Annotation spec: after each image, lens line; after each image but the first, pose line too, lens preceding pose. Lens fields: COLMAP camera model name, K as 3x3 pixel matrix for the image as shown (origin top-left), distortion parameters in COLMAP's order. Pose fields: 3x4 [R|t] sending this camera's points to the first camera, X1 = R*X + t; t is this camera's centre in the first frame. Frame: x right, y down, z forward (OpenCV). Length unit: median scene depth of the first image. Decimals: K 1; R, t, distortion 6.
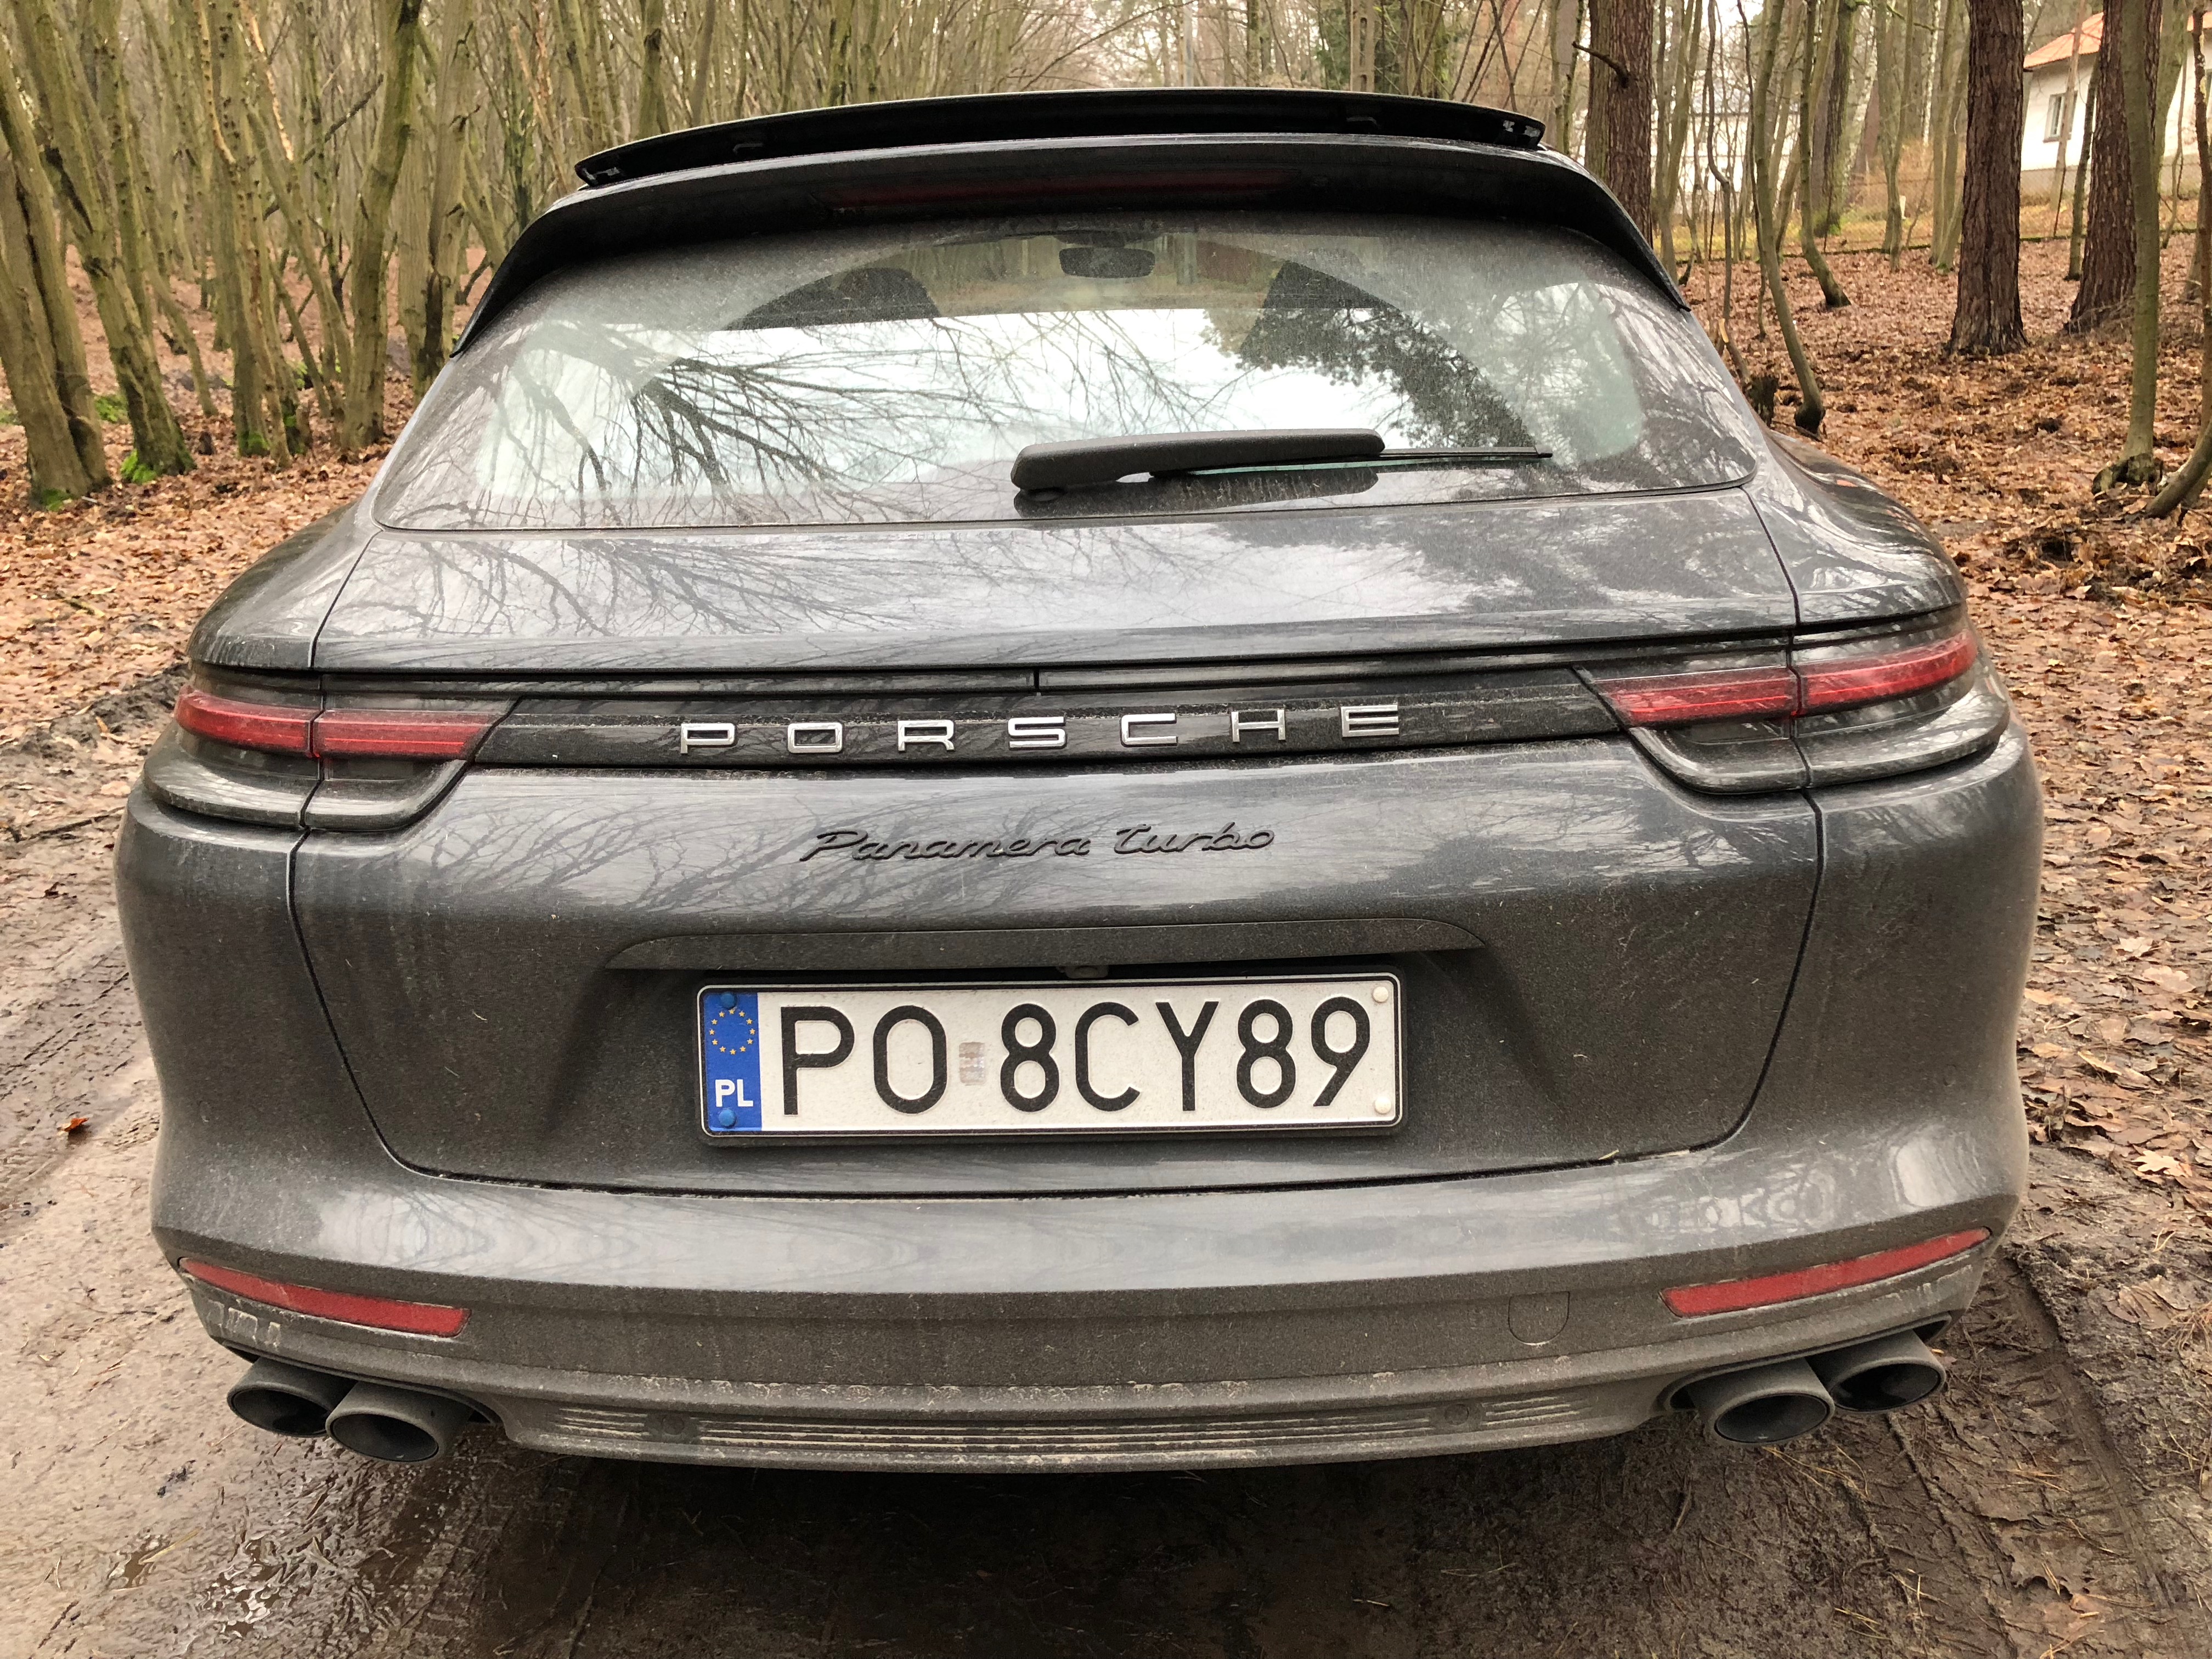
lens RADIAL K [[1797.7, 0, 1108.6], [0, 1797.7, 832.7], [0, 0, 1]] dist [0.024511, -0.024239]
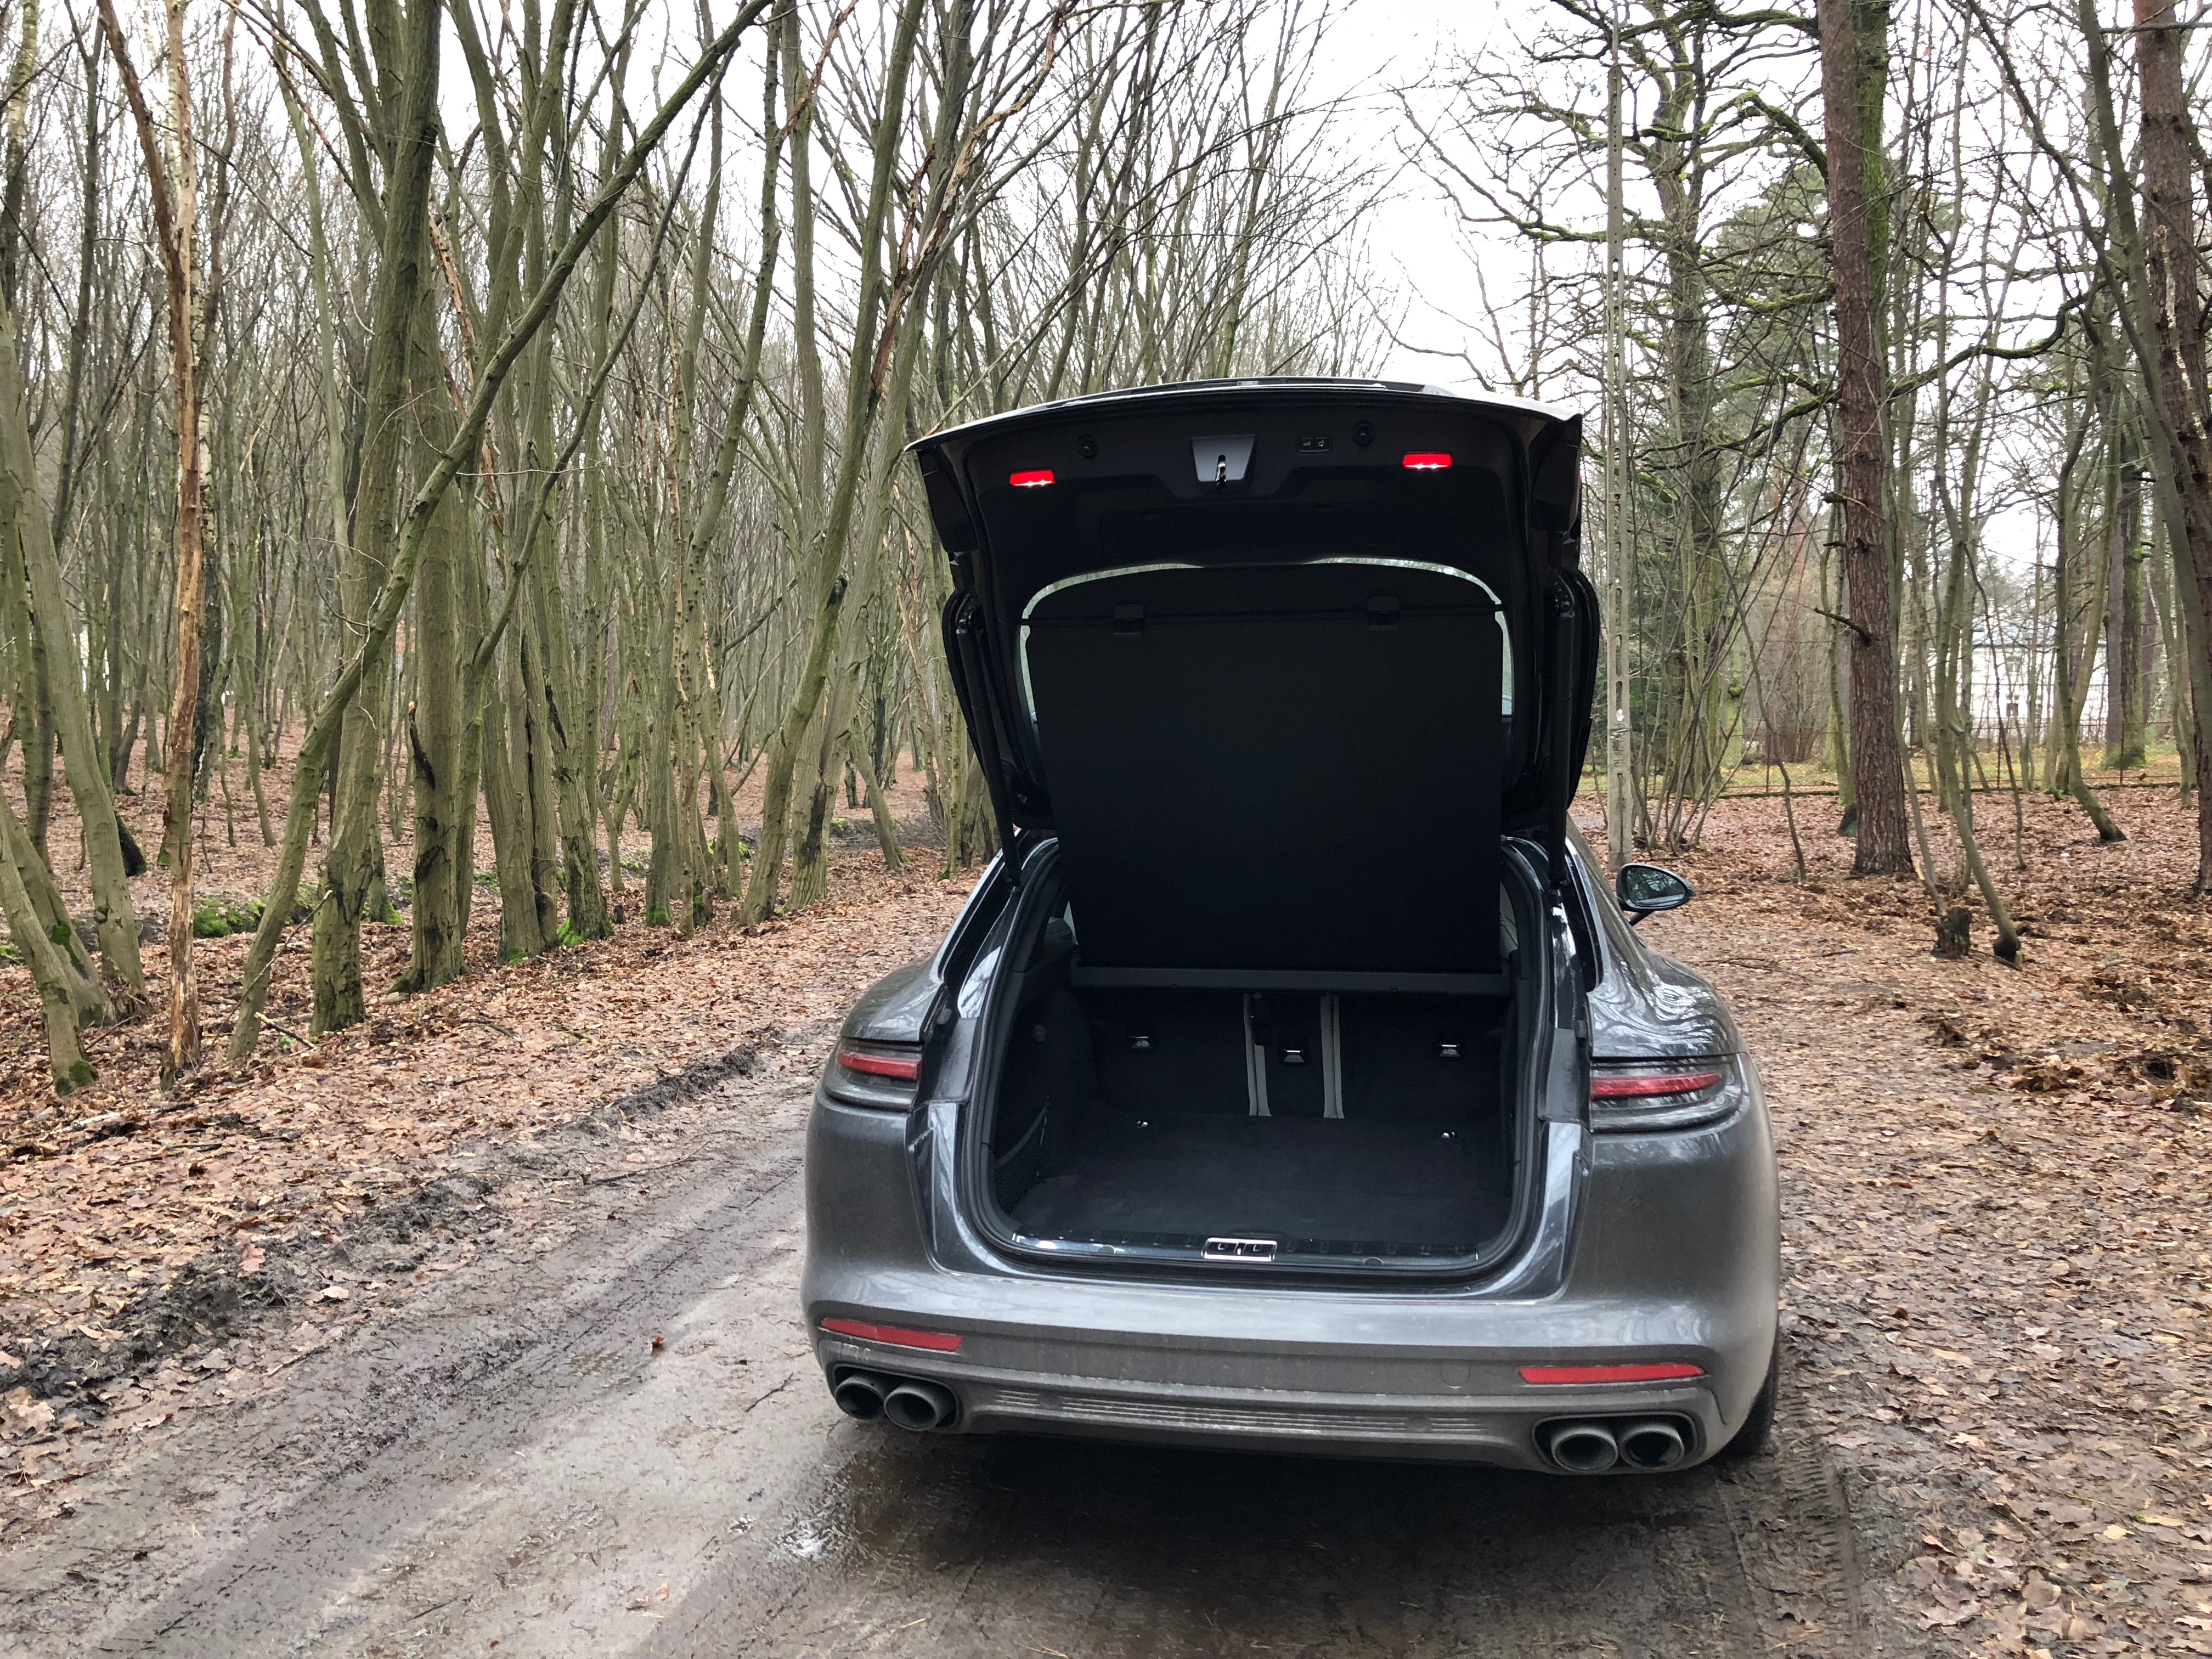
lens RADIAL K [[1797.7, 0, 1109.1], [0, 1797.7, 826.5], [0, 0, 1]] dist [0.024511, -0.024239]
pose [[0.986145, 0.029087, -0.163317, 0.029251], [-0.071989, 0.962011, -0.263348, 0.043129], [0.149453, 0.271456, 0.950776, -0.226301]]
